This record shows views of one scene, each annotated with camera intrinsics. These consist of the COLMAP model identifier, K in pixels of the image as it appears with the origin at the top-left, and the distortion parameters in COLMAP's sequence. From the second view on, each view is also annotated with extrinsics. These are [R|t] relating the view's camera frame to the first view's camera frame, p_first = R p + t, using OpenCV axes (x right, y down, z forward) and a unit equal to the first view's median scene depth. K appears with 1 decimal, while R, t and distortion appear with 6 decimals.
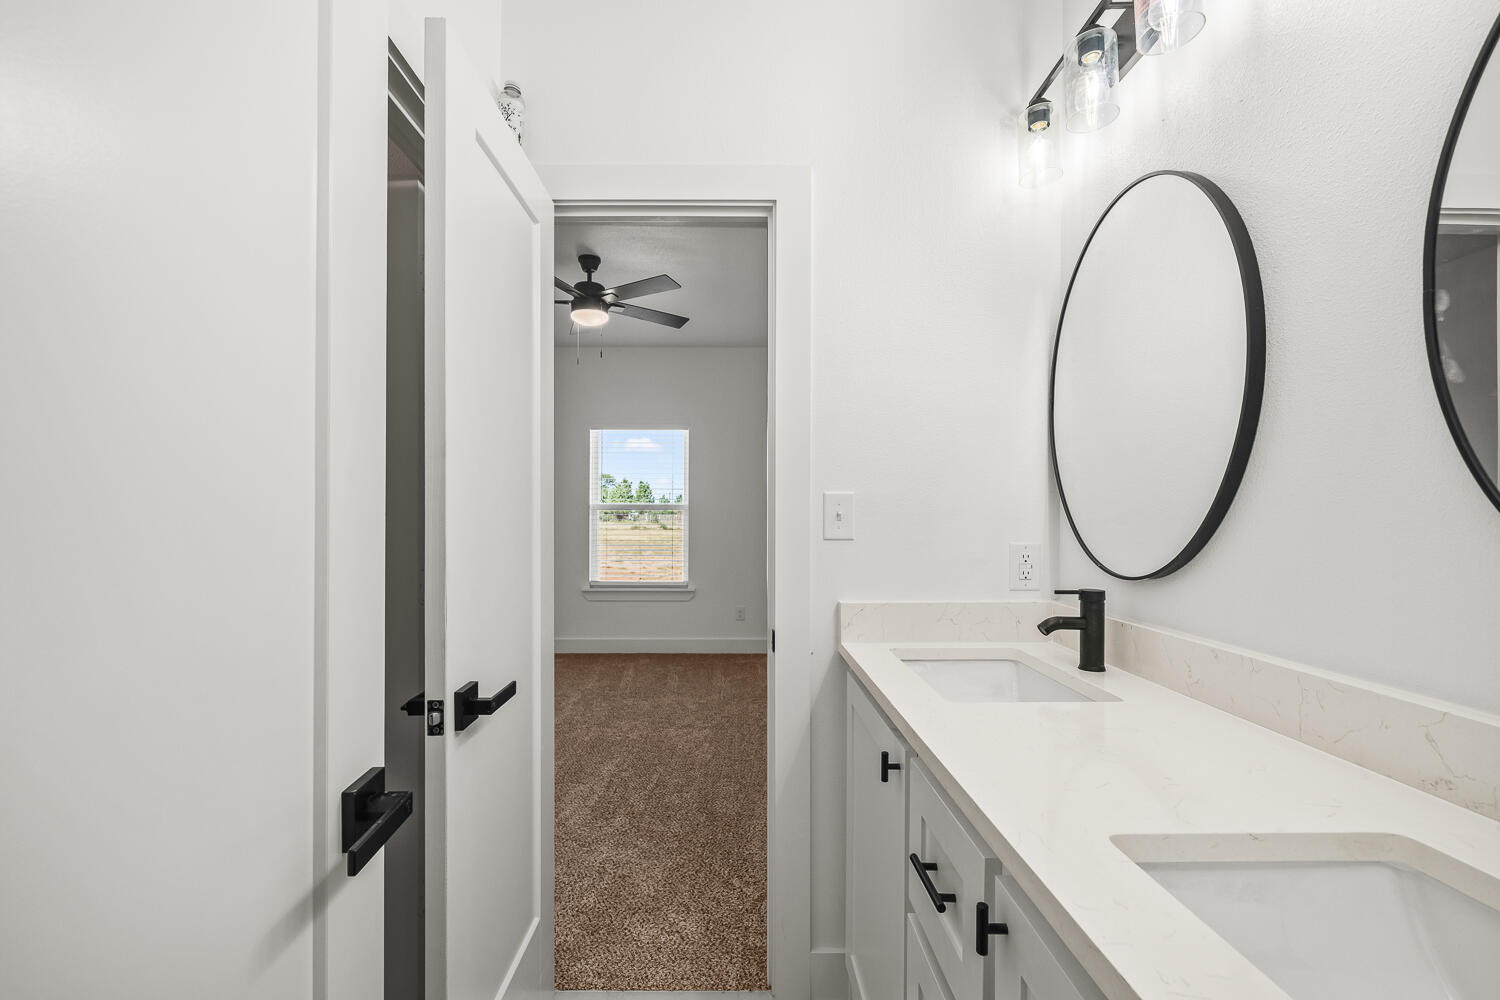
lens RADIAL K [[623.8, 0, 747.1], [0, 623.8, 510.6], [0, 0, 1]] dist [-0.002111, 0.001744]
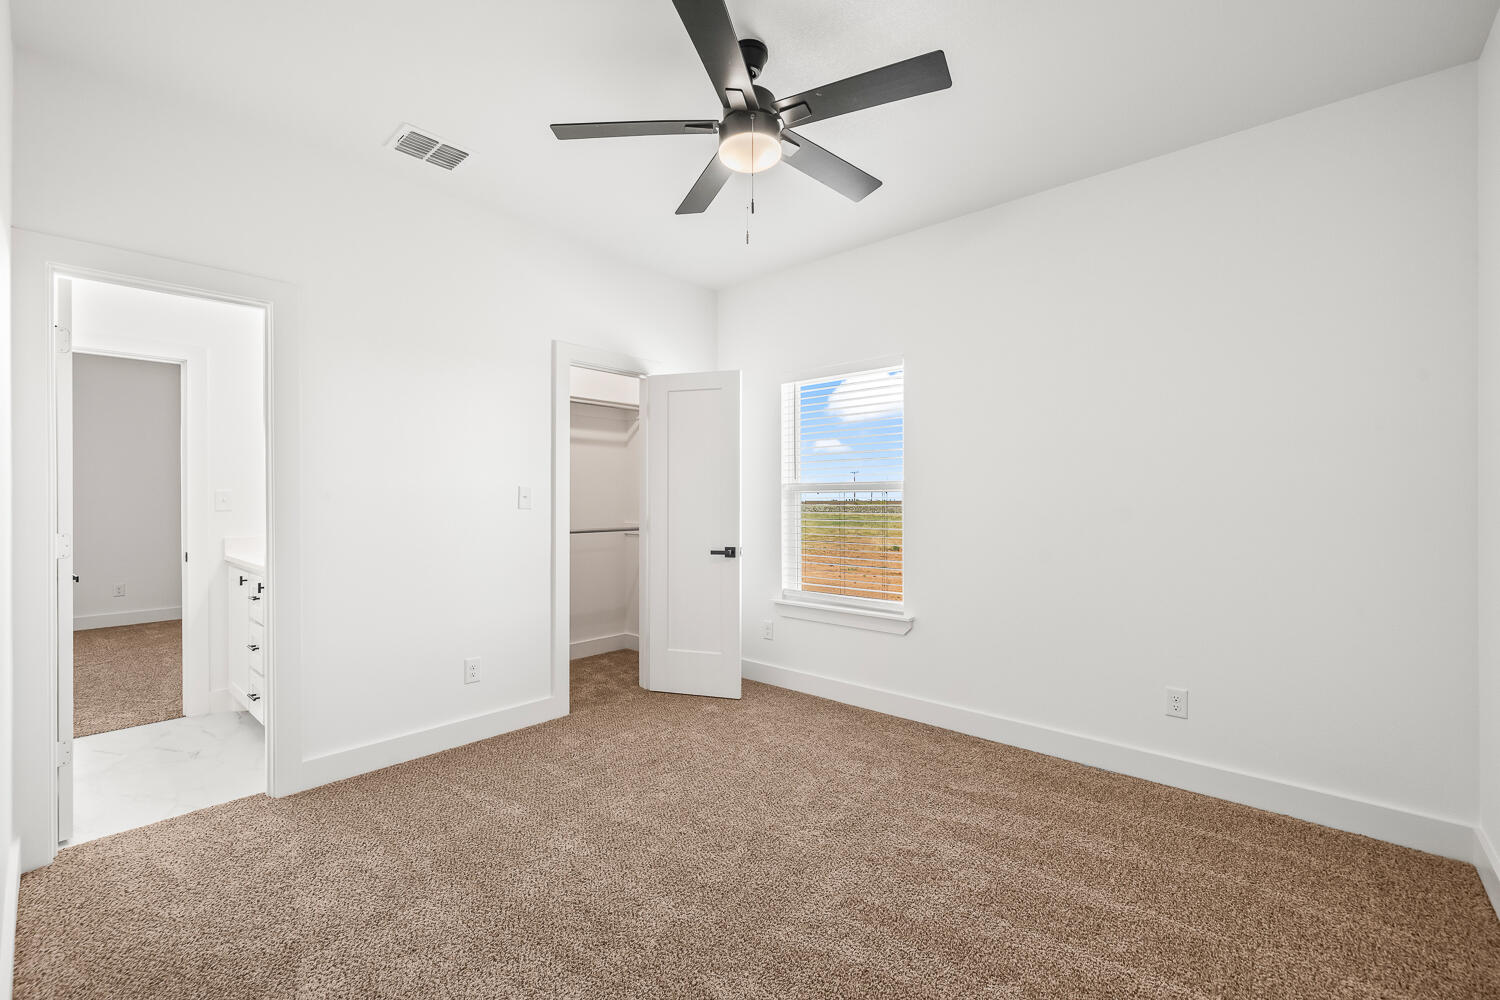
lens RADIAL K [[623.8, 0, 742.9], [0, 623.8, 500.9], [0, 0, 1]] dist [-0.002111, 0.001744]
pose [[0.680220, -0.008906, 0.732954, -0.239703], [-0.000810, 0.999916, 0.012902, -0.021921], [-0.733007, -0.009370, 0.680156, -1.999184]]
